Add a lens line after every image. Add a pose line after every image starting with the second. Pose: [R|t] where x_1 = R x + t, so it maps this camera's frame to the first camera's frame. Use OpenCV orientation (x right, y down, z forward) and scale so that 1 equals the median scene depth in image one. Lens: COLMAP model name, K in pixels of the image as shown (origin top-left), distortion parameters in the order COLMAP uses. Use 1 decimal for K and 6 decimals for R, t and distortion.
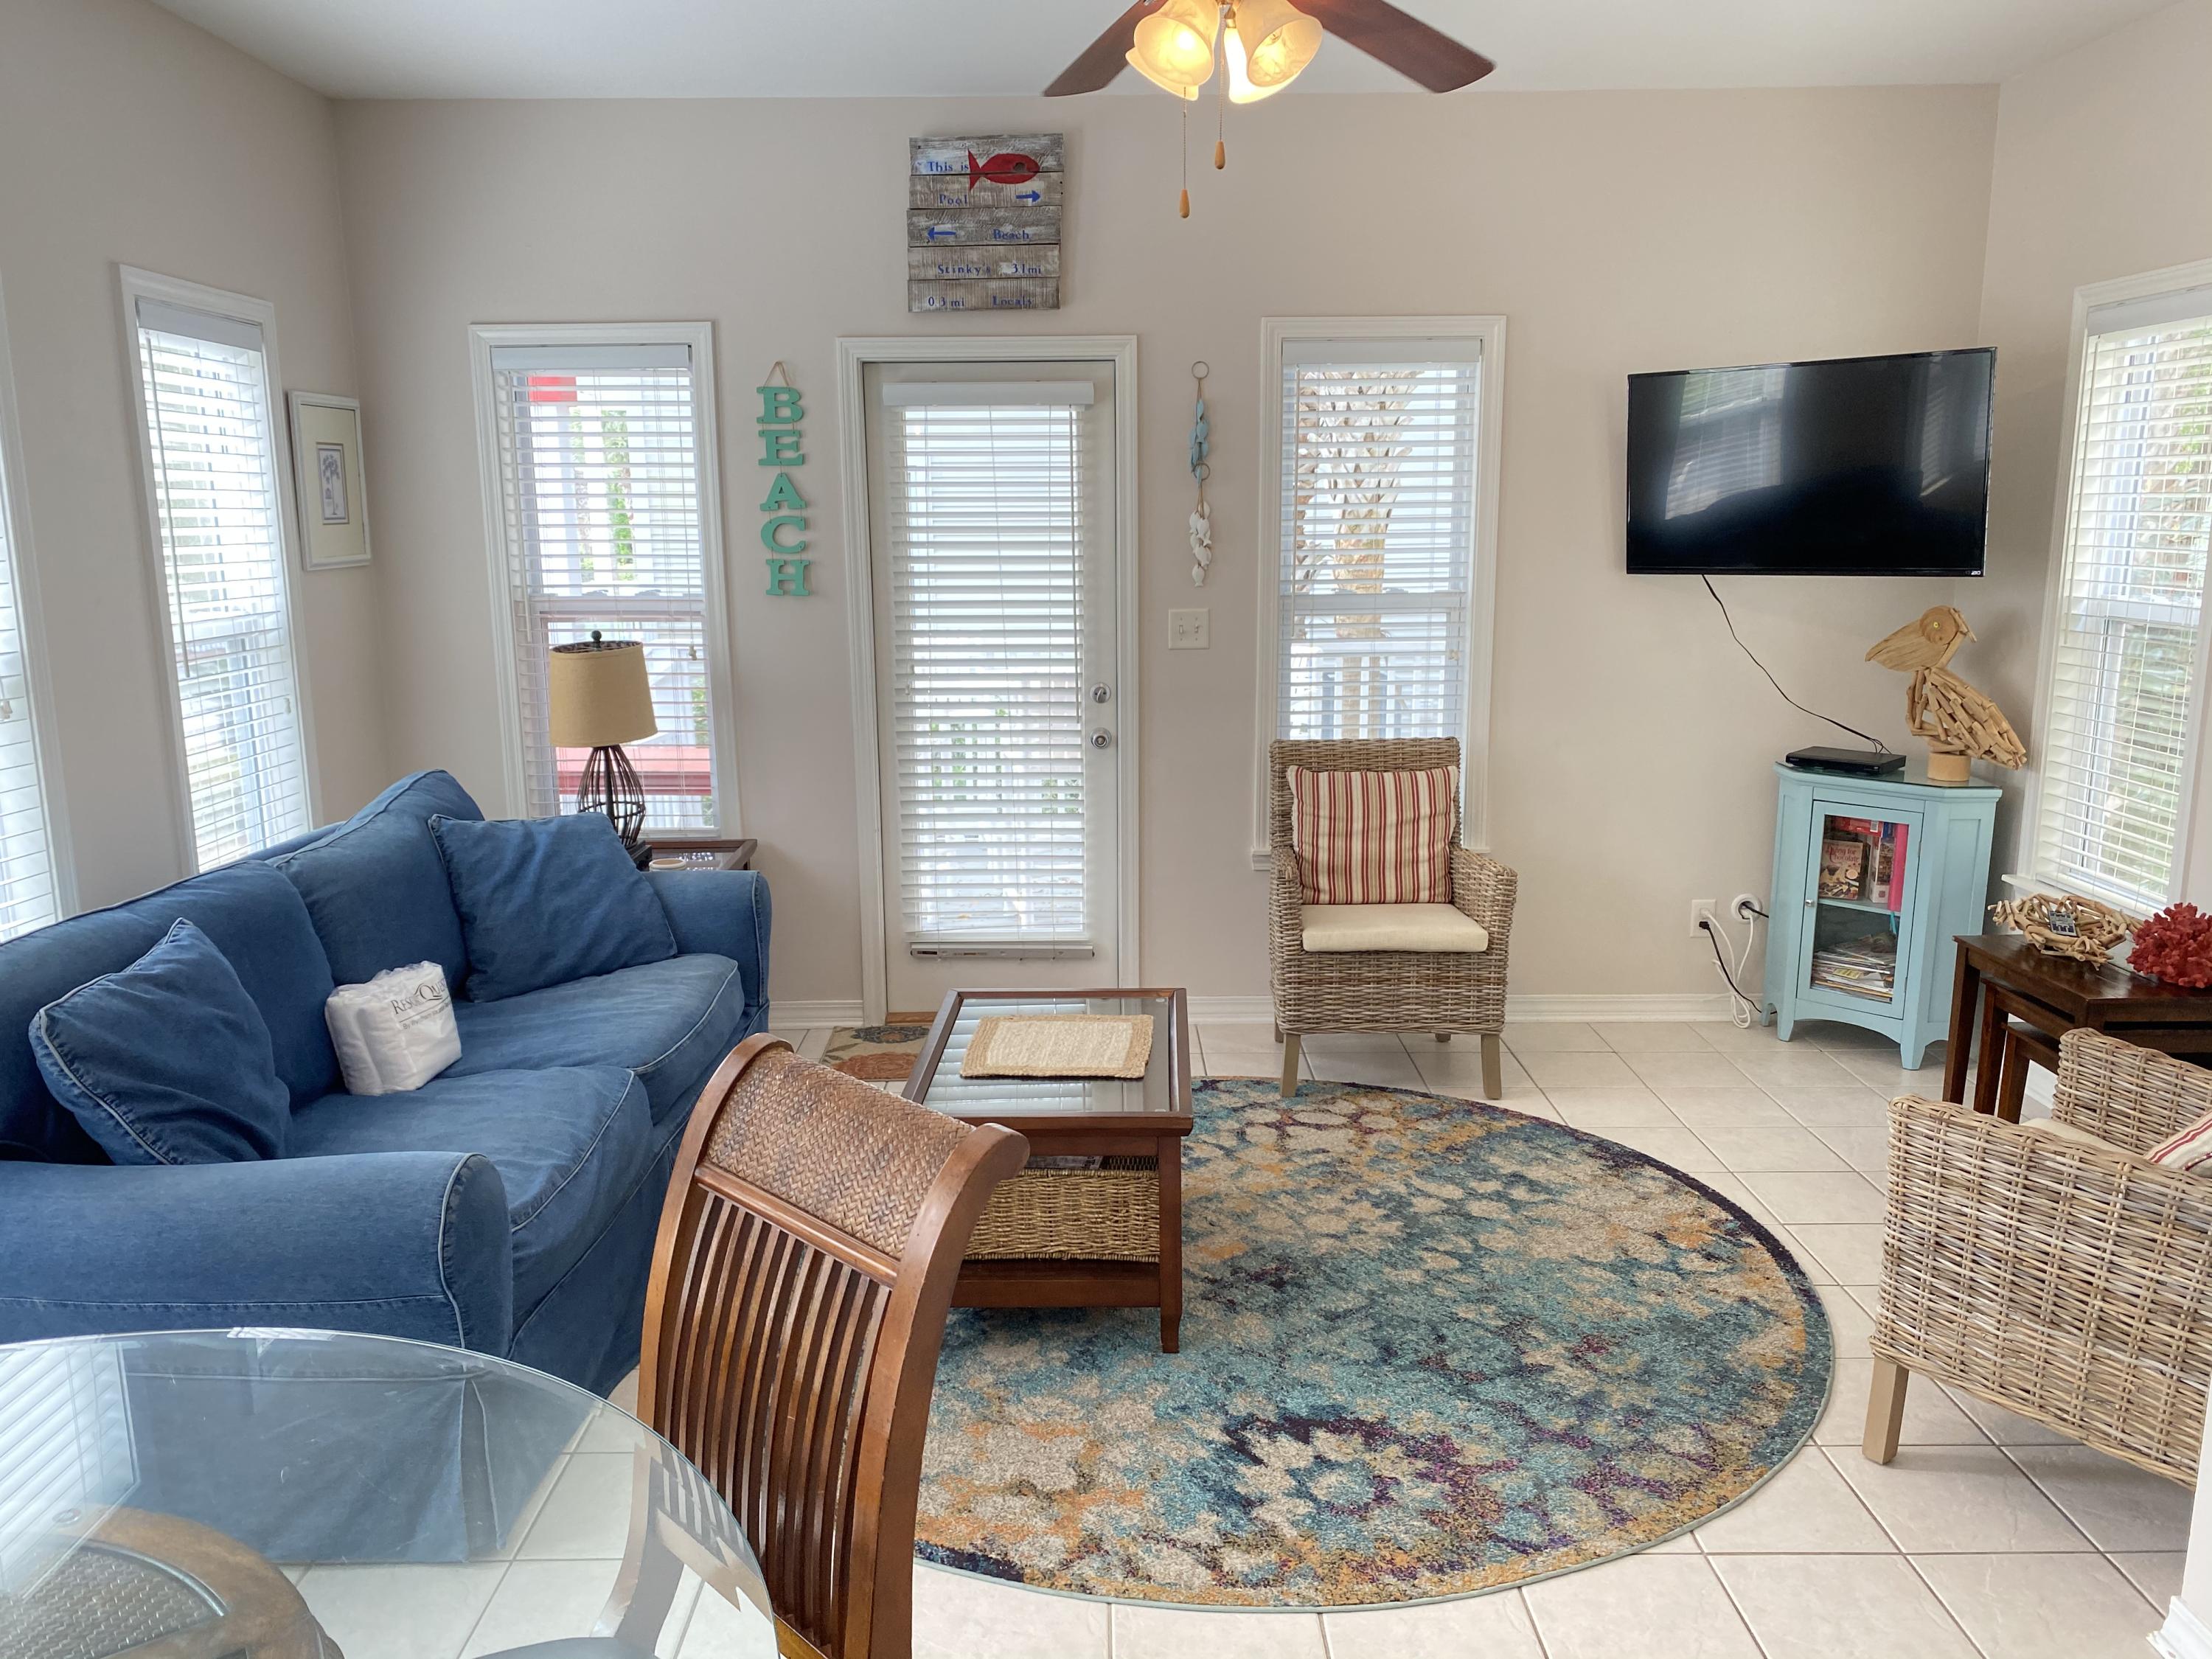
lens RADIAL K [[1646.9, 0, 1093.9], [0, 1646.9, 859.6], [0, 0, 1]] dist [0.065907, -0.149743]
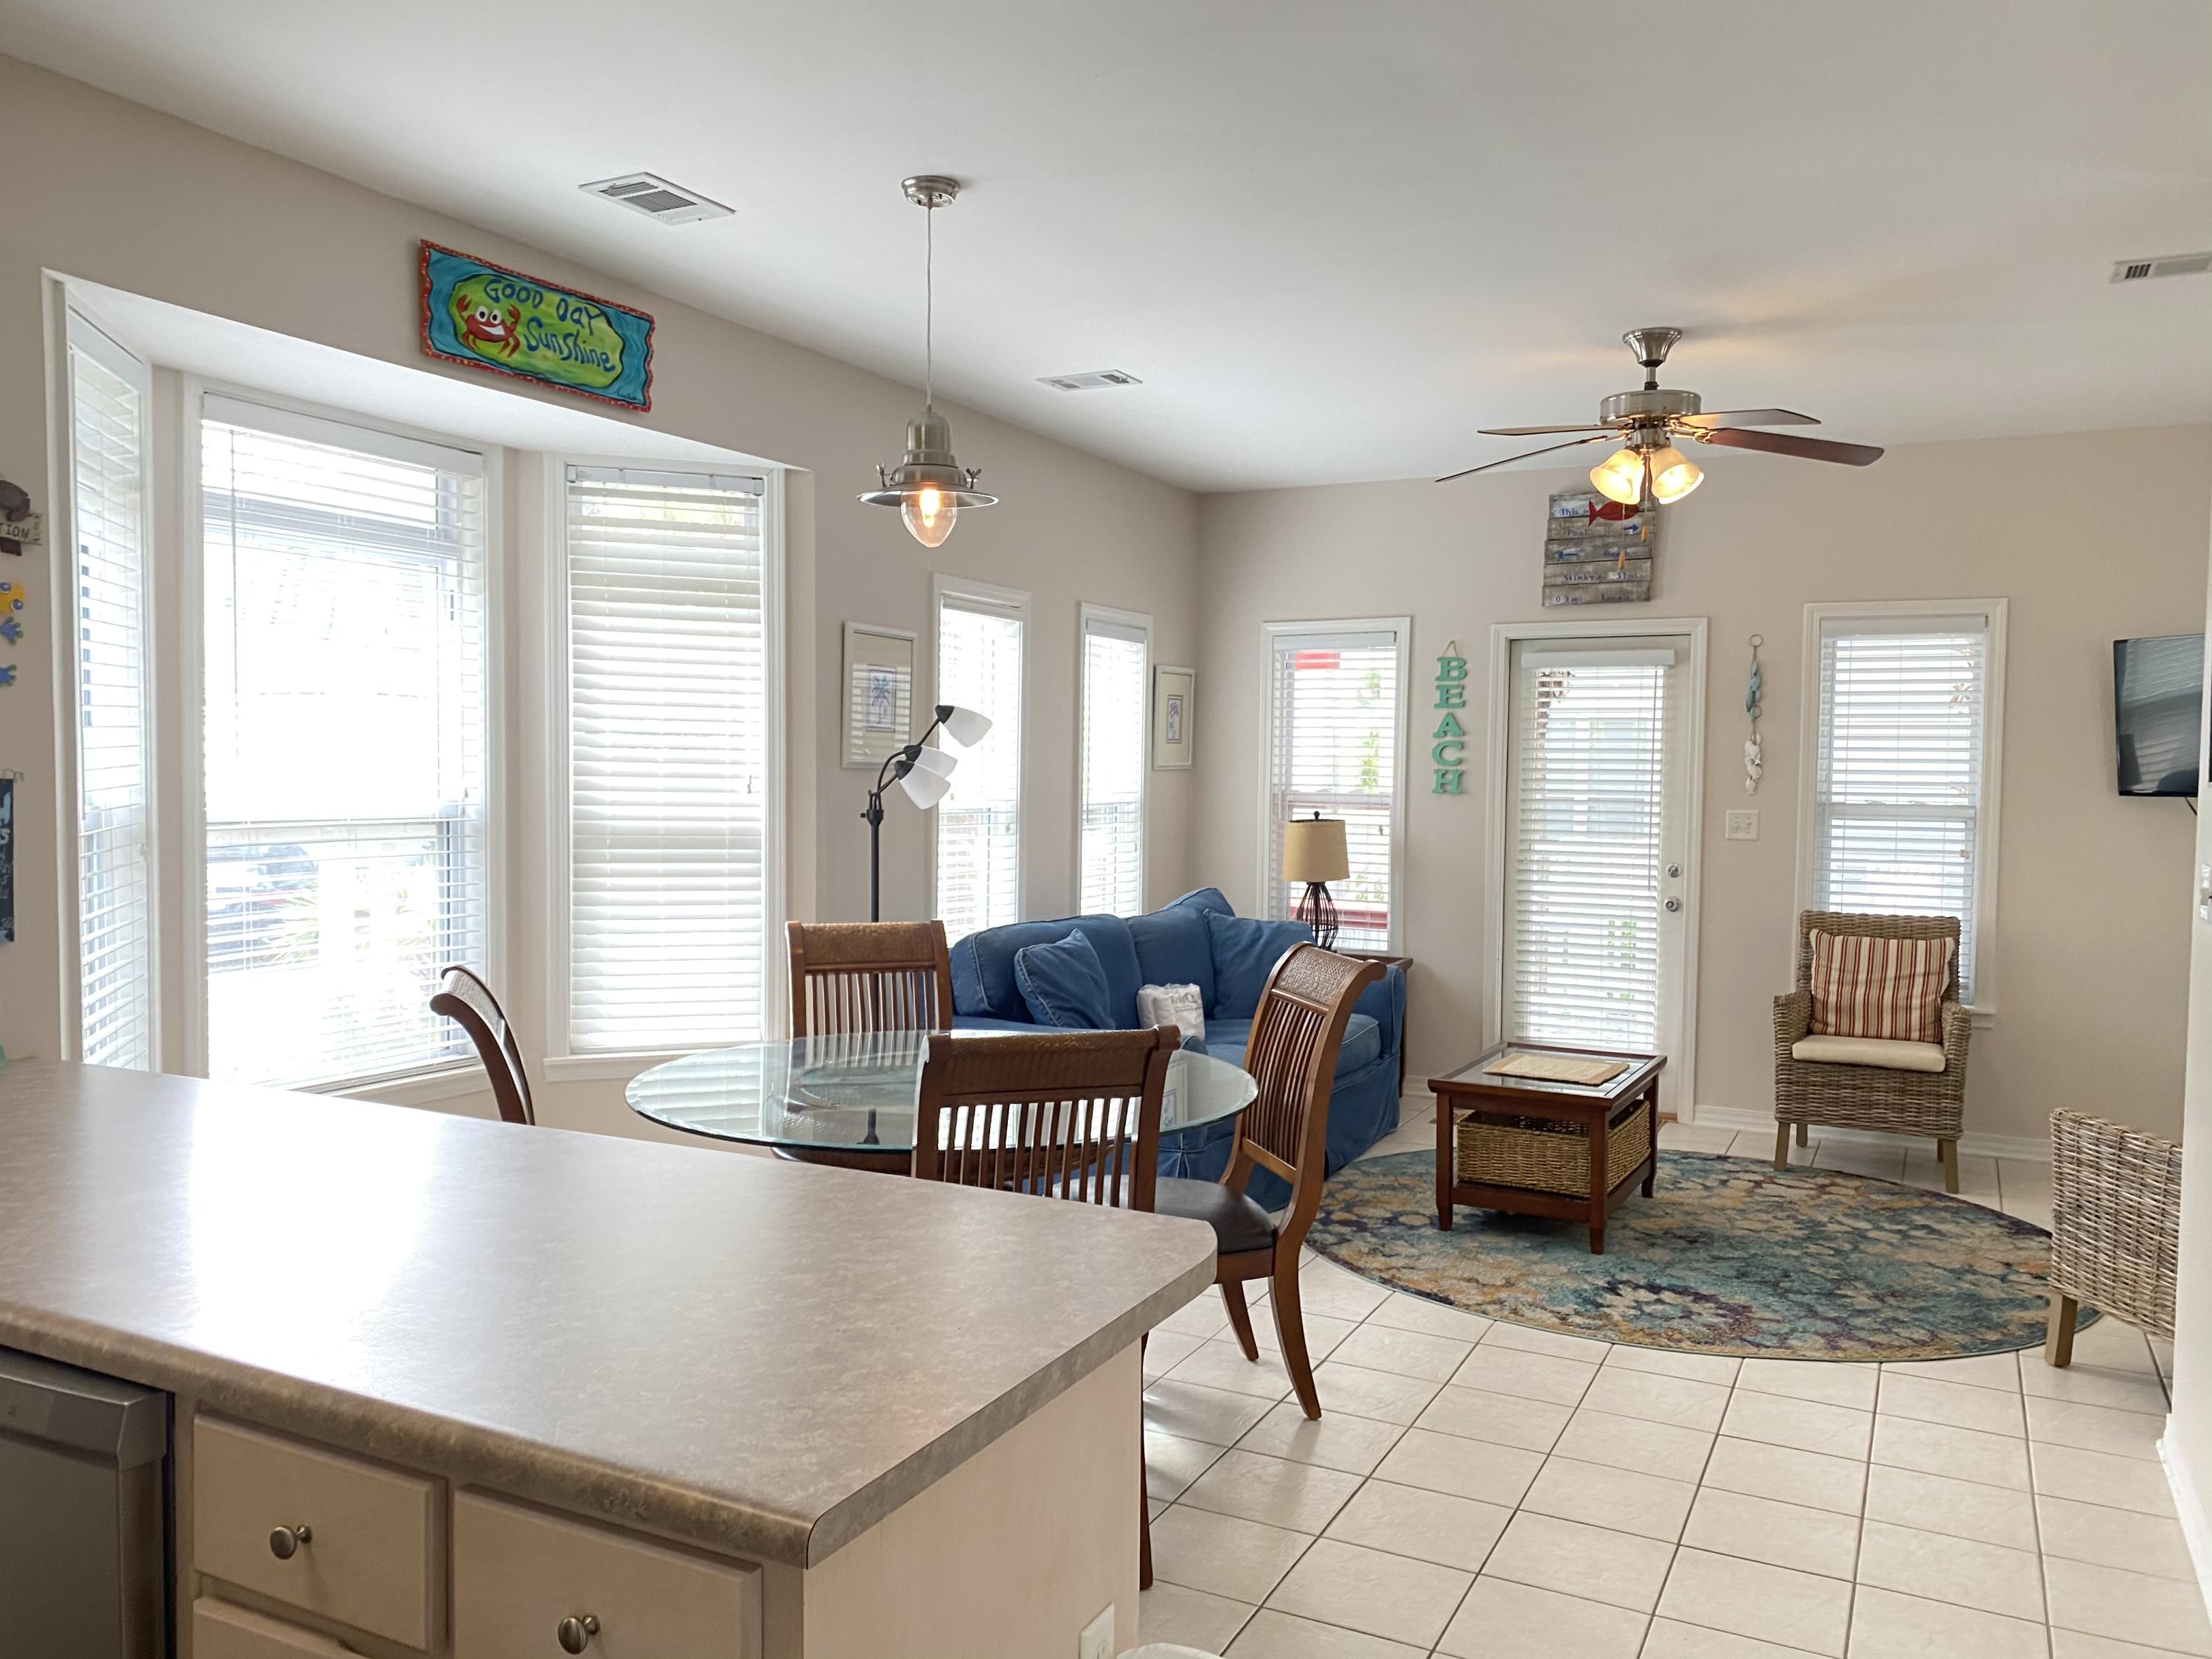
lens RADIAL K [[1646.9, 0, 1093.9], [0, 1646.9, 859.6], [0, 0, 1]] dist [0.065907, -0.149743]
pose [[0.888483, 0.043937, -0.456802, 0.220572], [-0.110009, 0.986774, -0.119058, 0.113298], [0.445529, 0.156034, 0.881565, -0.450061]]
